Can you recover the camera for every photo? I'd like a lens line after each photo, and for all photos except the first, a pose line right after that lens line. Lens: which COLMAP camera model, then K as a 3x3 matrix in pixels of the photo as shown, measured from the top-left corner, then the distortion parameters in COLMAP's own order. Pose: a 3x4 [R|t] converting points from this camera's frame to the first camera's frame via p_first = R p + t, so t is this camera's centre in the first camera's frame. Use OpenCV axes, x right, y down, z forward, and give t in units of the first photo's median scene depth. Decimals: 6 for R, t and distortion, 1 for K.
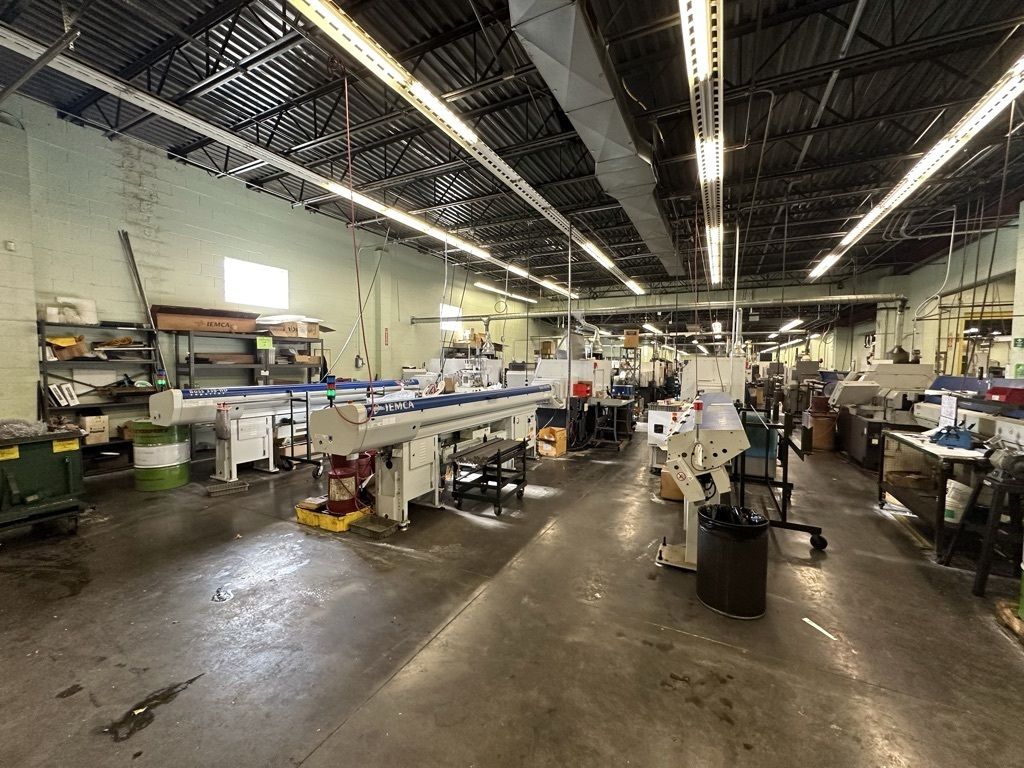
lens RADIAL K [[409.1, 0, 512.0], [0, 409.1, 384.0], [0, 0, 1]] dist [-0.000899, 0.000309]
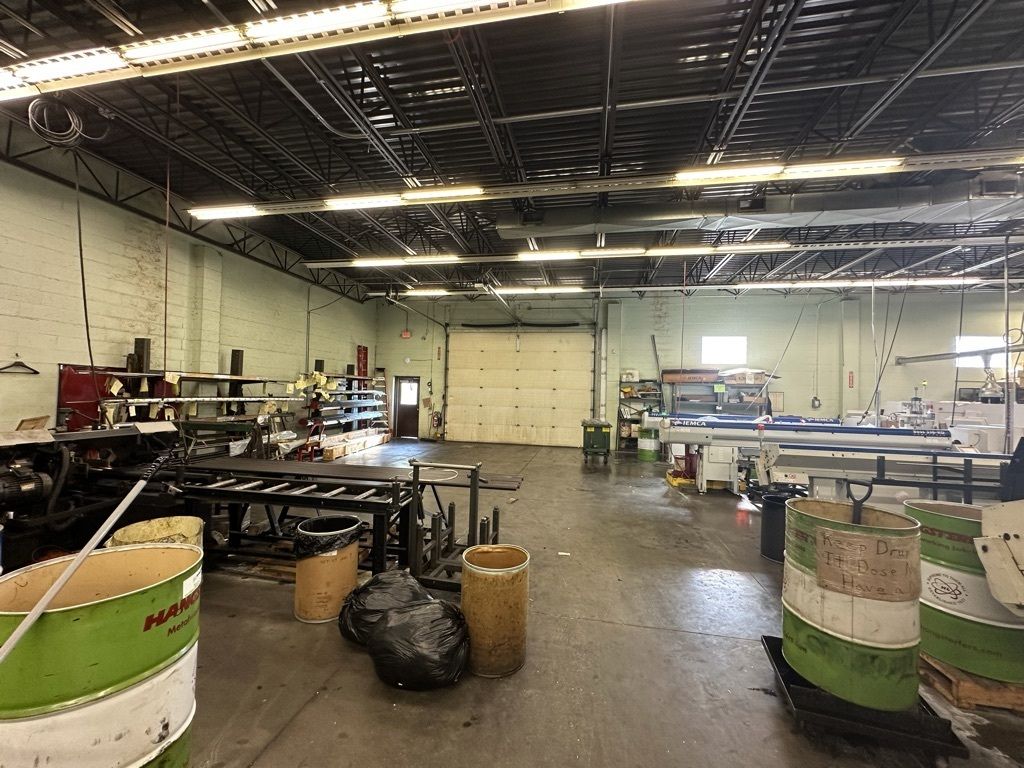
lens RADIAL K [[409.1, 0, 512.0], [0, 409.1, 384.0], [0, 0, 1]] dist [-0.000899, 0.000309]
pose [[0.275677, -0.022855, -0.960979, 0.853971], [-0.074138, 0.996234, -0.044962, 0.013220], [0.958387, 0.083640, 0.272944, -0.218435]]
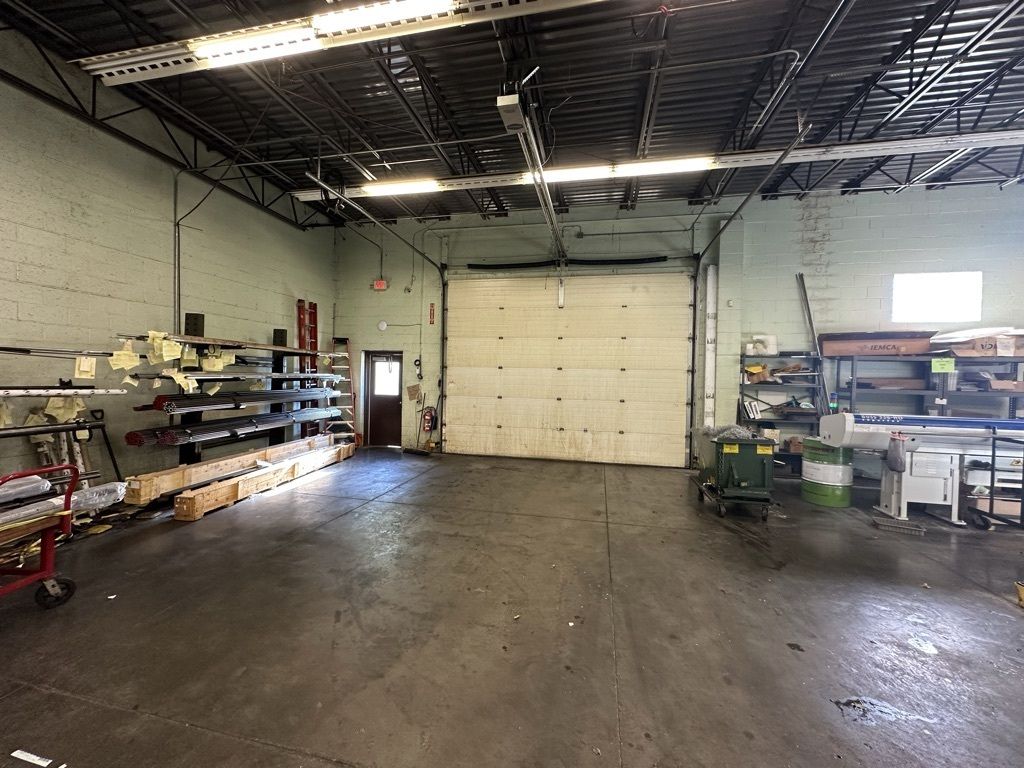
lens RADIAL K [[409.1, 0, 512.0], [0, 409.1, 384.0], [0, 0, 1]] dist [-0.000899, 0.000309]
pose [[0.257613, 0.012701, -0.966165, -0.033389], [-0.069152, 0.997592, -0.005324, 0.003357], [0.963770, 0.068184, 0.257871, -0.075974]]
